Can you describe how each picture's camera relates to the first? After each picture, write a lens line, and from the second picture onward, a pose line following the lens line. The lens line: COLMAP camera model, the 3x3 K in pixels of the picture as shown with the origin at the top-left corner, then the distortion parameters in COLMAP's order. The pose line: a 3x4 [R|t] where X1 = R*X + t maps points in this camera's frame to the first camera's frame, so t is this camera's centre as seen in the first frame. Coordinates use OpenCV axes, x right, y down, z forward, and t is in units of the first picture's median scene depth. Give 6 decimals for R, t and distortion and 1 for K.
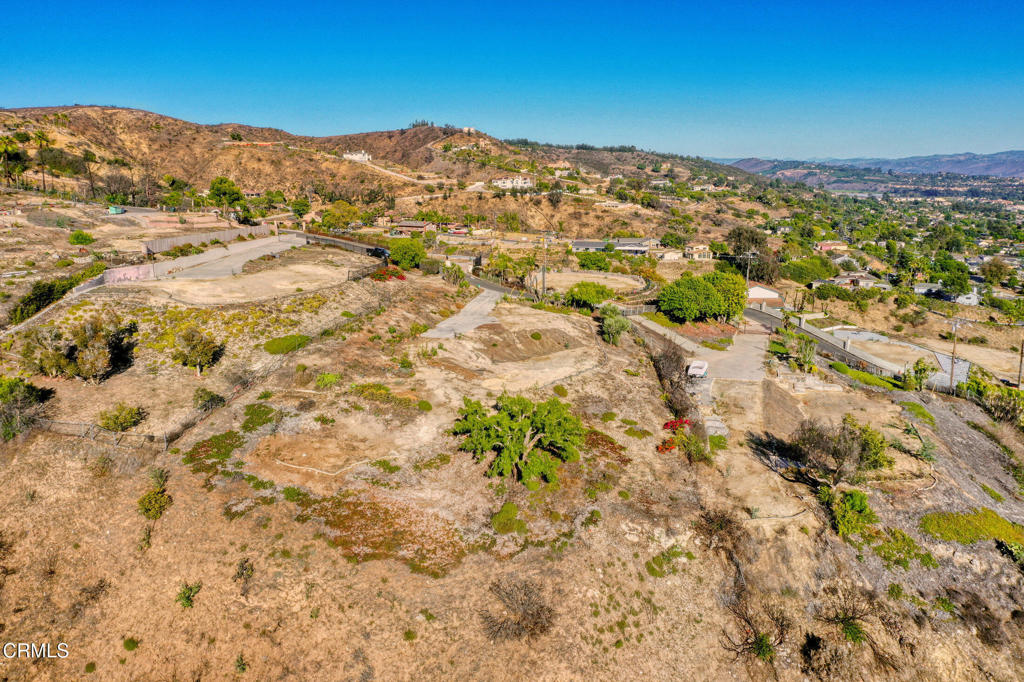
lens RADIAL K [[806.4, 0, 512.5], [0, 806.4, 340.4], [0, 0, 1]] dist [-0.009398, 0.003717]
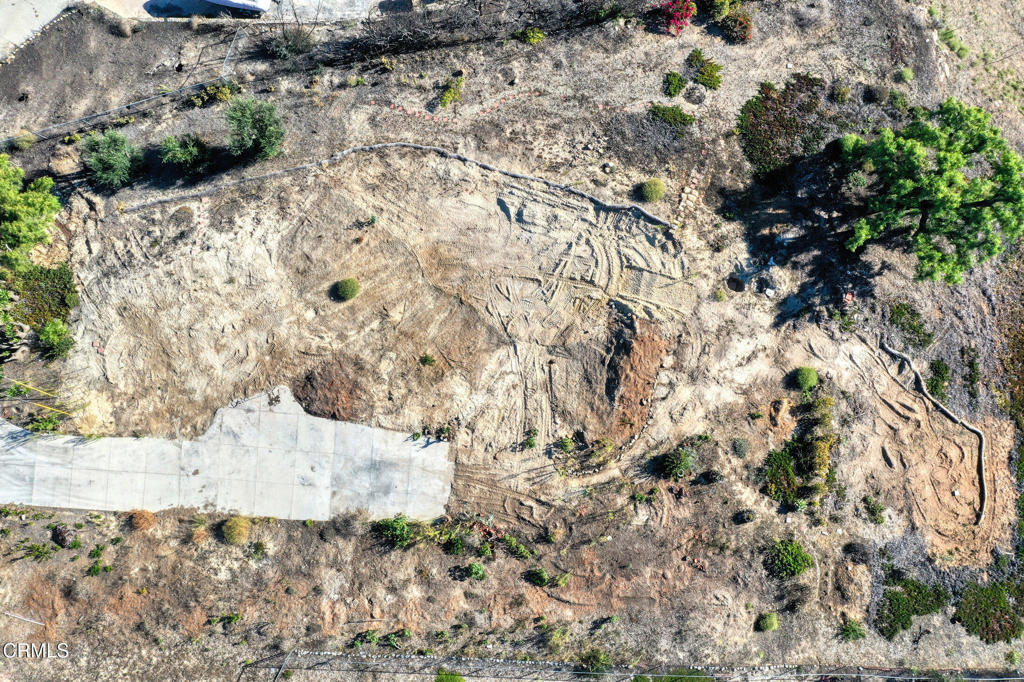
lens RADIAL K [[806.4, 0, 512.5], [0, 806.4, 340.4], [0, 0, 1]] dist [-0.009398, 0.003717]
pose [[-0.220804, -0.975317, 0.001624, -0.004261], [0.216713, -0.047439, 0.975082, -0.086201], [-0.950937, 0.215654, 0.221838, 0.155982]]
